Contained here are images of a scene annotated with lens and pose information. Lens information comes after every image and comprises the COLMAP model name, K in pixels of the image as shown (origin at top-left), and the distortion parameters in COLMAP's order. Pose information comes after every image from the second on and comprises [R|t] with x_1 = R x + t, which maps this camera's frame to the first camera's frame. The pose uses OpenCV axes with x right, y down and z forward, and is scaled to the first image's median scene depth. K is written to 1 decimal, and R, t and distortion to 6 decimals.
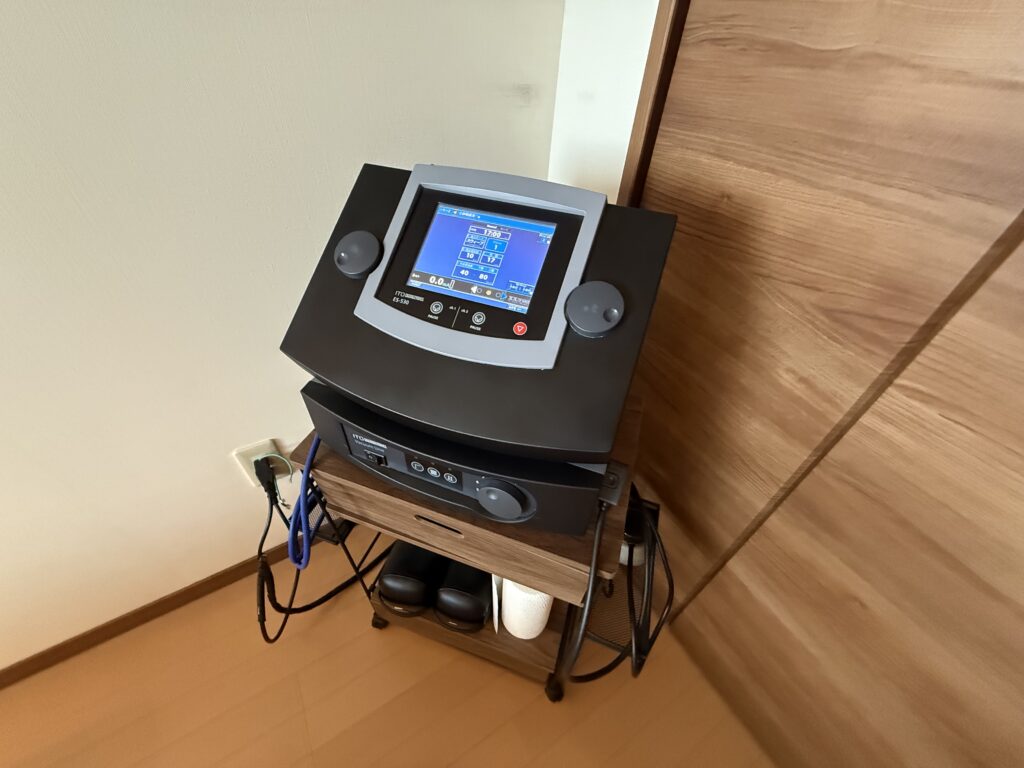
lens RADIAL K [[408.3, 0, 512.0], [0, 408.3, 384.0], [0, 0, 1]] dist [0.001033, 0.000266]
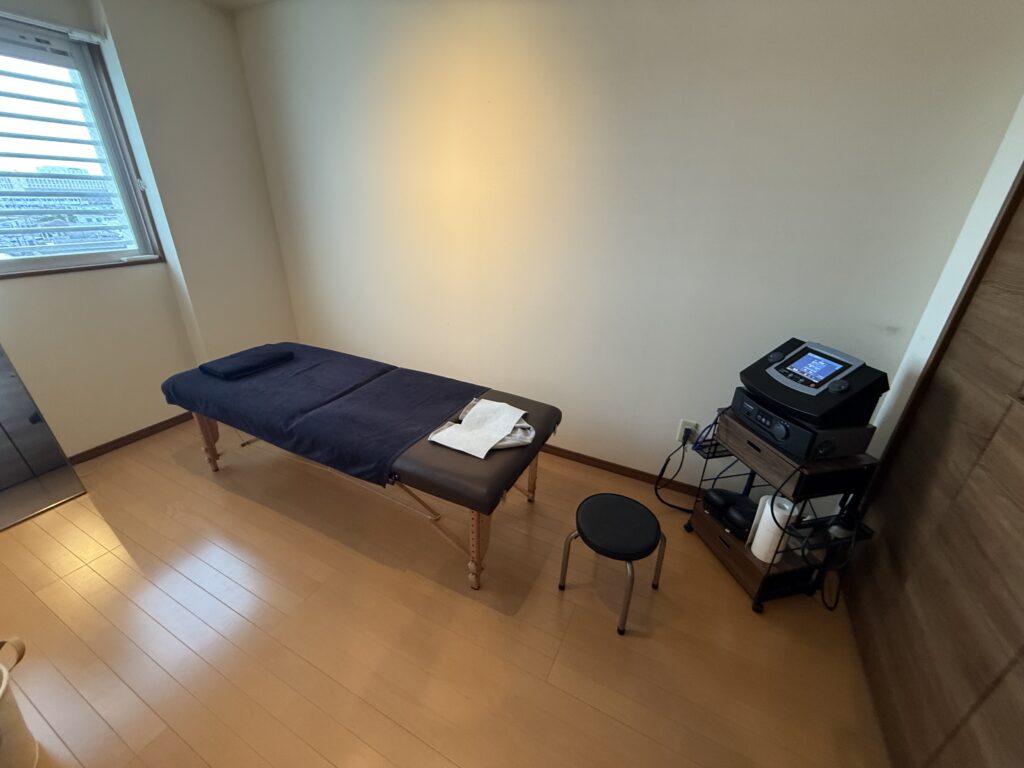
lens RADIAL K [[408.3, 0, 512.0], [0, 408.3, 384.0], [0, 0, 1]] dist [0.001033, 0.000266]
pose [[0.533109, 0.325250, -0.781030, 1.254740], [-0.575382, 0.816175, -0.052854, 1.385584], [0.620267, 0.477568, 0.622253, -2.536410]]
